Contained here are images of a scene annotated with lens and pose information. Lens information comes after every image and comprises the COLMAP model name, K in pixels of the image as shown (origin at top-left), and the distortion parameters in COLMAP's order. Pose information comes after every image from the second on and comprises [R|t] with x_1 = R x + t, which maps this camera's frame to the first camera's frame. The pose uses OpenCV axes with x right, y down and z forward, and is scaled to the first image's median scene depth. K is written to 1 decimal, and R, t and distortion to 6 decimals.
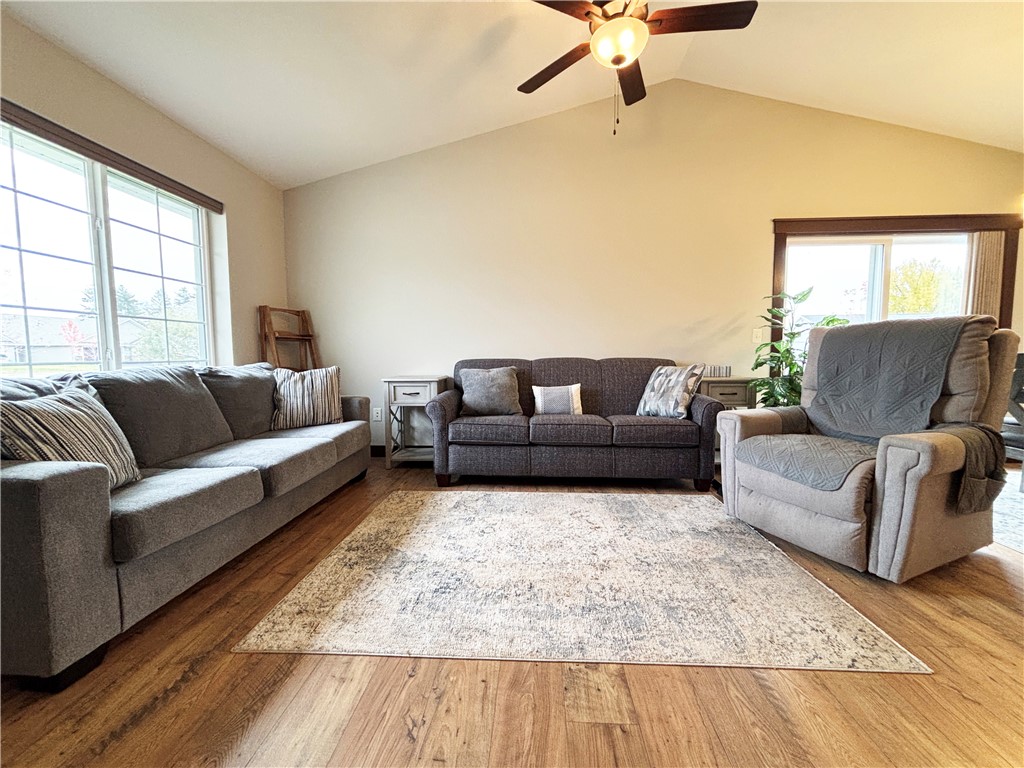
lens RADIAL K [[413.4, 0, 512.0], [0, 413.4, 384.0], [0, 0, 1]] dist [0.018060, 0.000091]
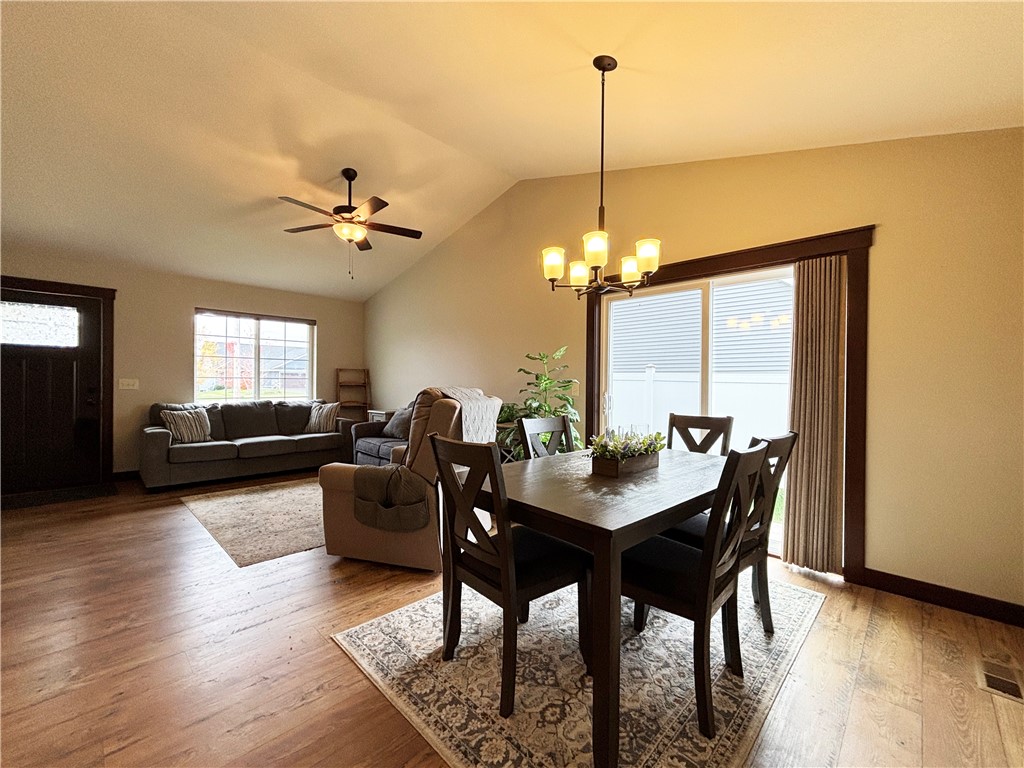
lens RADIAL K [[423.4, 0, 512.0], [0, 423.4, 384.0], [0, 0, 1]] dist [0.000407, -0.000123]
pose [[0.744873, 0.013151, -0.667077, 1.234110], [-0.059435, 0.997139, -0.046708, -0.071573], [0.664554, 0.074439, 0.743524, 0.097691]]
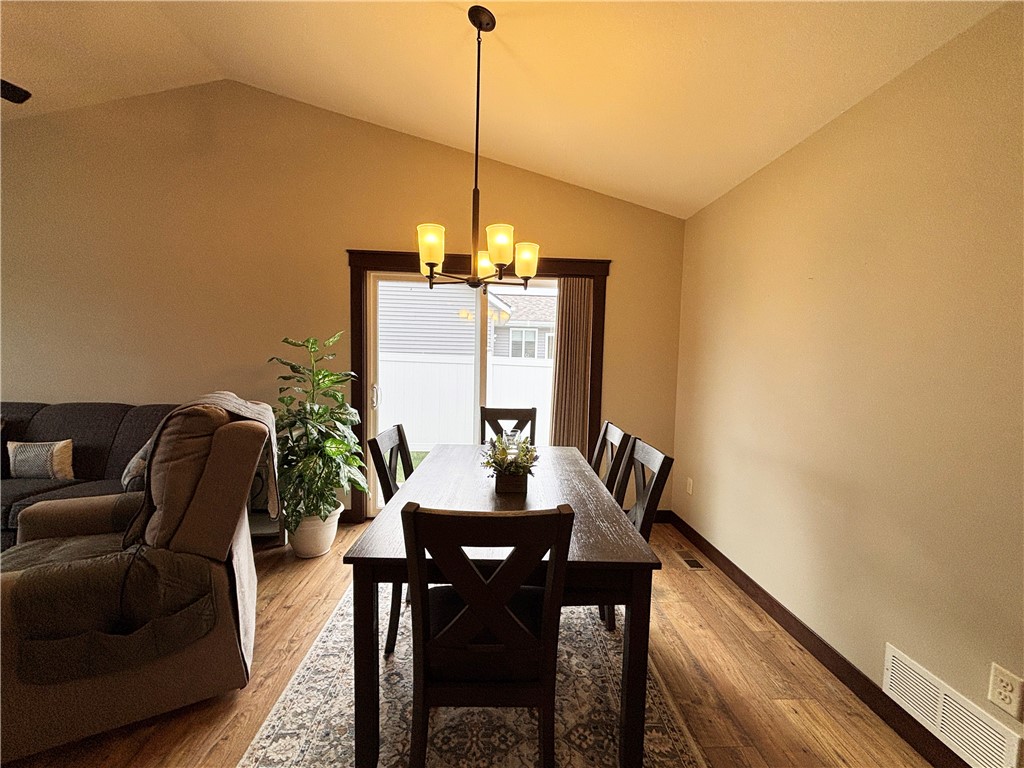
lens RADIAL K [[423.4, 0, 512.0], [0, 423.4, 384.0], [0, 0, 1]] dist [0.000407, -0.000123]
pose [[0.994298, 0.018393, 0.105044, 0.900336], [-0.017959, 0.999826, -0.005074, -0.116895], [-0.105119, 0.003159, 0.994455, 0.082223]]
